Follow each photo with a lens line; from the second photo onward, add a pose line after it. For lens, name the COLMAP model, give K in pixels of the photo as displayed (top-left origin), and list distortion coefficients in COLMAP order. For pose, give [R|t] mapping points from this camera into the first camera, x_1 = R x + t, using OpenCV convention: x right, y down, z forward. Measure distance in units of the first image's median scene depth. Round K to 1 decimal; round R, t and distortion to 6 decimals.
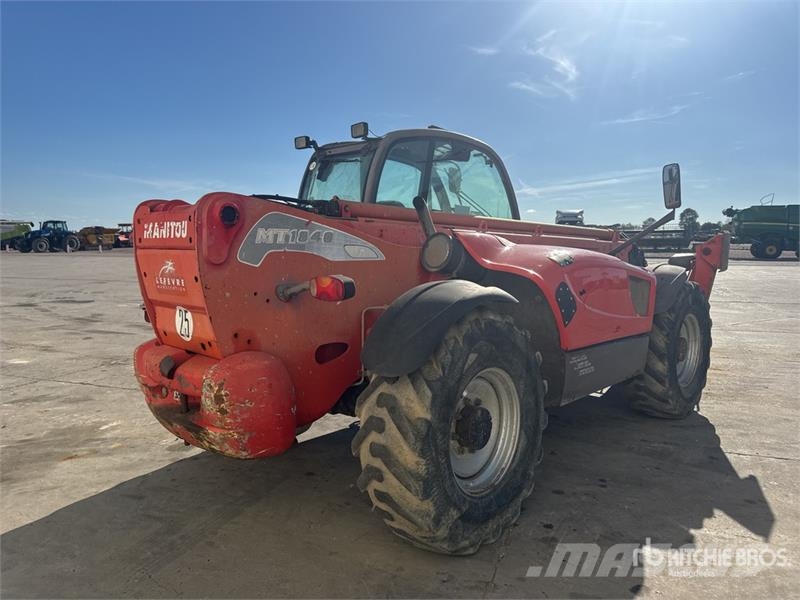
lens RADIAL K [[567.6, 0, 398.4], [0, 567.6, 296.7], [0, 0, 1]] dist [0.041548, -0.059930]
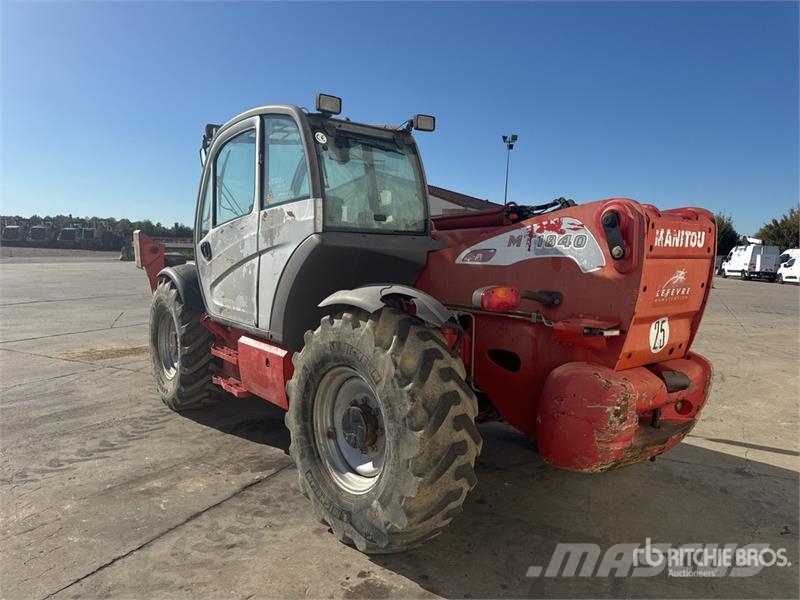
lens RADIAL K [[567.6, 0, 398.0], [0, 567.6, 303.8], [0, 0, 1]] dist [0.041548, -0.059930]
pose [[0.121063, -0.092500, 0.988326, -1.402352], [0.076224, 0.993575, 0.083655, -0.122250], [-0.989714, 0.065207, 0.127336, 1.331554]]
